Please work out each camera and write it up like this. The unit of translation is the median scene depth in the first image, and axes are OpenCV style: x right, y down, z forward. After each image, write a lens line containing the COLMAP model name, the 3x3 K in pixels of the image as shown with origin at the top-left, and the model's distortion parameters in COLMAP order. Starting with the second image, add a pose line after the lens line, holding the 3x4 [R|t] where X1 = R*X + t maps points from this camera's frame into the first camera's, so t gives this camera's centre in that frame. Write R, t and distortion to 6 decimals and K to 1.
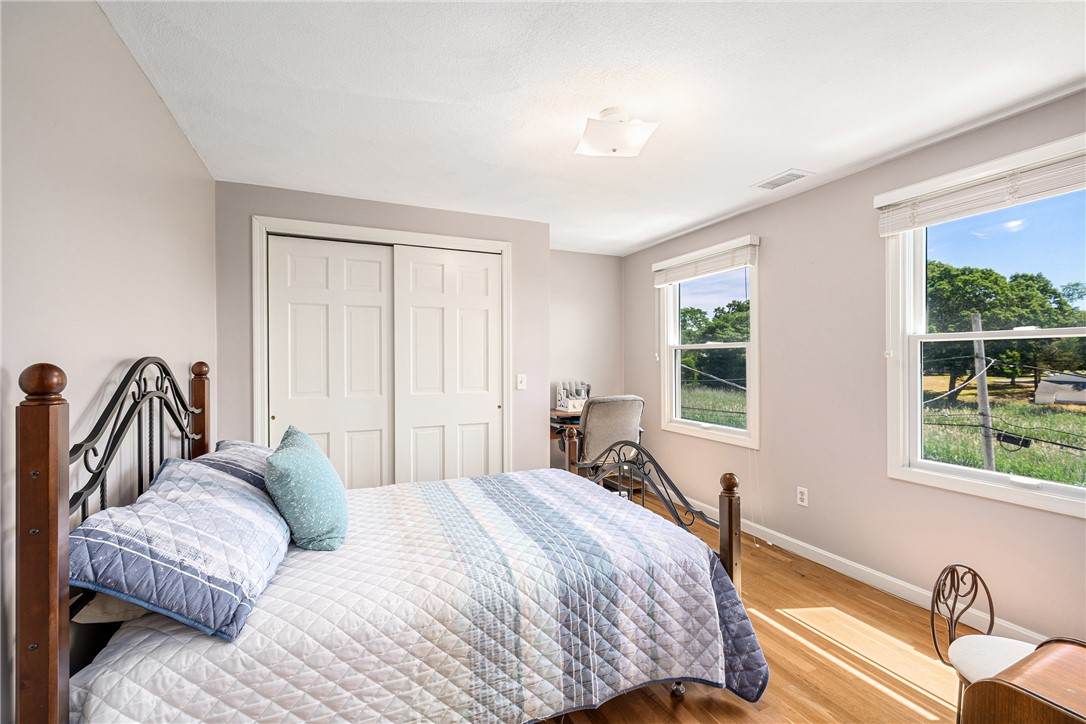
lens RADIAL K [[457.7, 0, 542.6], [0, 457.7, 362.8], [0, 0, 1]] dist [-0.001332, 0.000179]
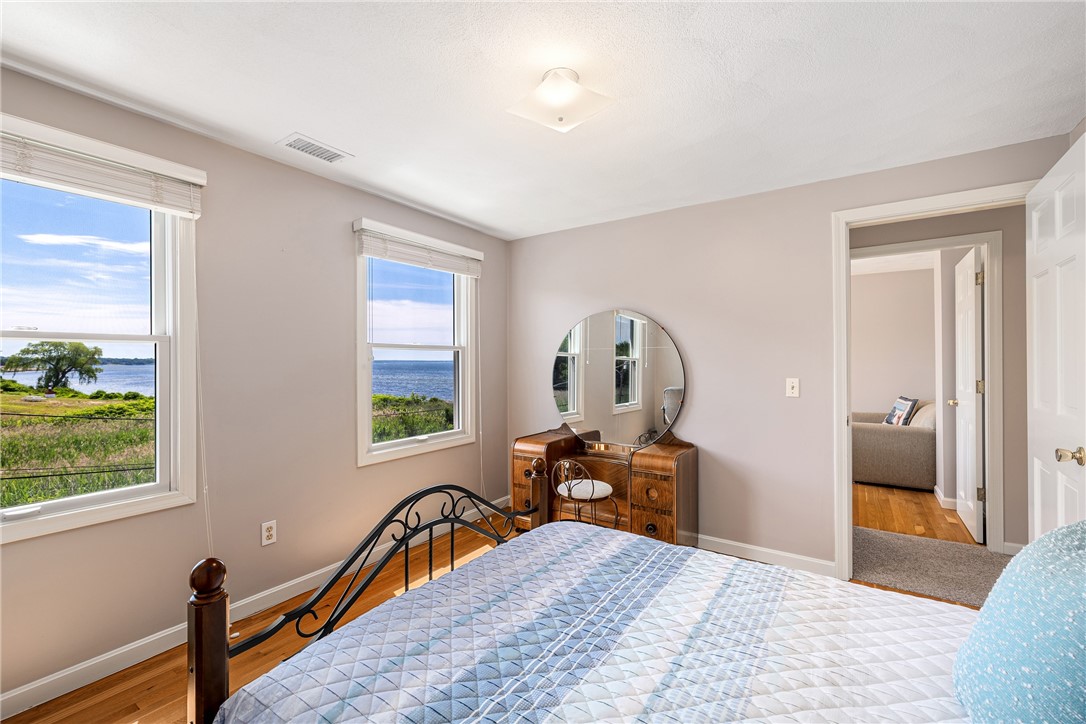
lens RADIAL K [[457.7, 0, 542.6], [0, 457.7, 362.8], [0, 0, 1]] dist [-0.001332, 0.000179]
pose [[-0.521969, 0.004776, 0.852951, -0.462530], [0.012508, 0.999920, 0.002056, -0.005564], [-0.852873, 0.011742, -0.521987, 1.230401]]
